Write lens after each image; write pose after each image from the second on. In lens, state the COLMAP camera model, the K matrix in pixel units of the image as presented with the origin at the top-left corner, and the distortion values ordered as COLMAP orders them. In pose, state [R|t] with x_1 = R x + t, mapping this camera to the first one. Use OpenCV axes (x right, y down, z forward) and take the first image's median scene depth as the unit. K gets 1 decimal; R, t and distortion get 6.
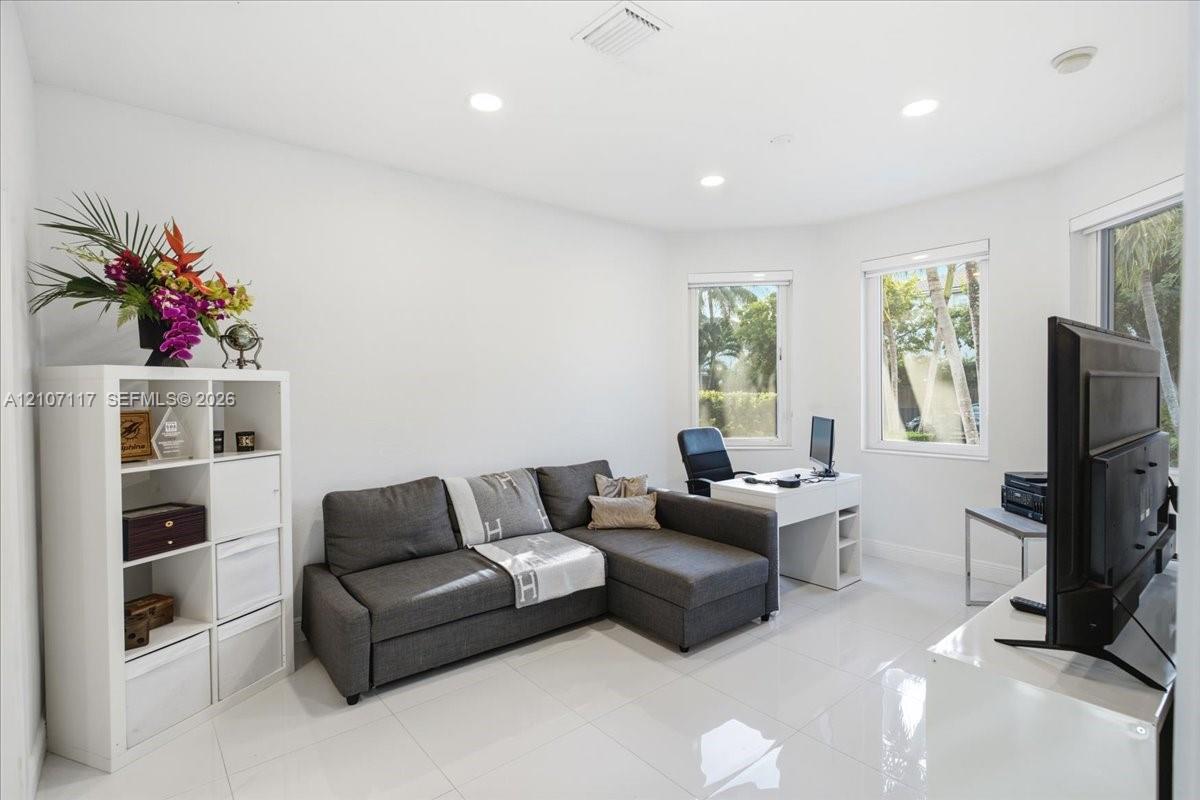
lens RADIAL K [[569.5, 0, 599.0], [0, 569.5, 397.4], [0, 0, 1]] dist [-0.001686, 0.001455]
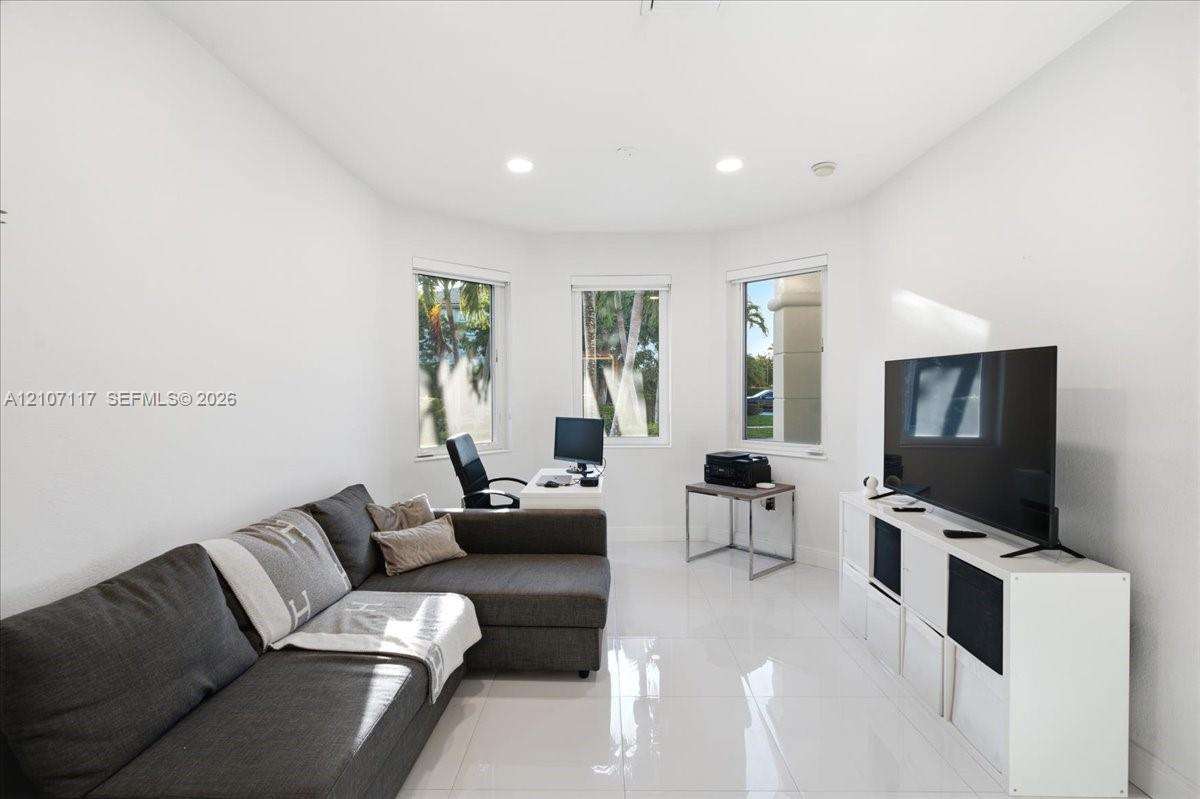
lens RADIAL K [[569.5, 0, 599.0], [0, 569.5, 396.9], [0, 0, 1]] dist [-0.001686, 0.001455]
pose [[0.660250, -0.007931, 0.751004, -0.443083], [0.013945, 0.999901, -0.001700, -0.002285], [-0.750916, 0.011595, 0.660296, 0.317748]]
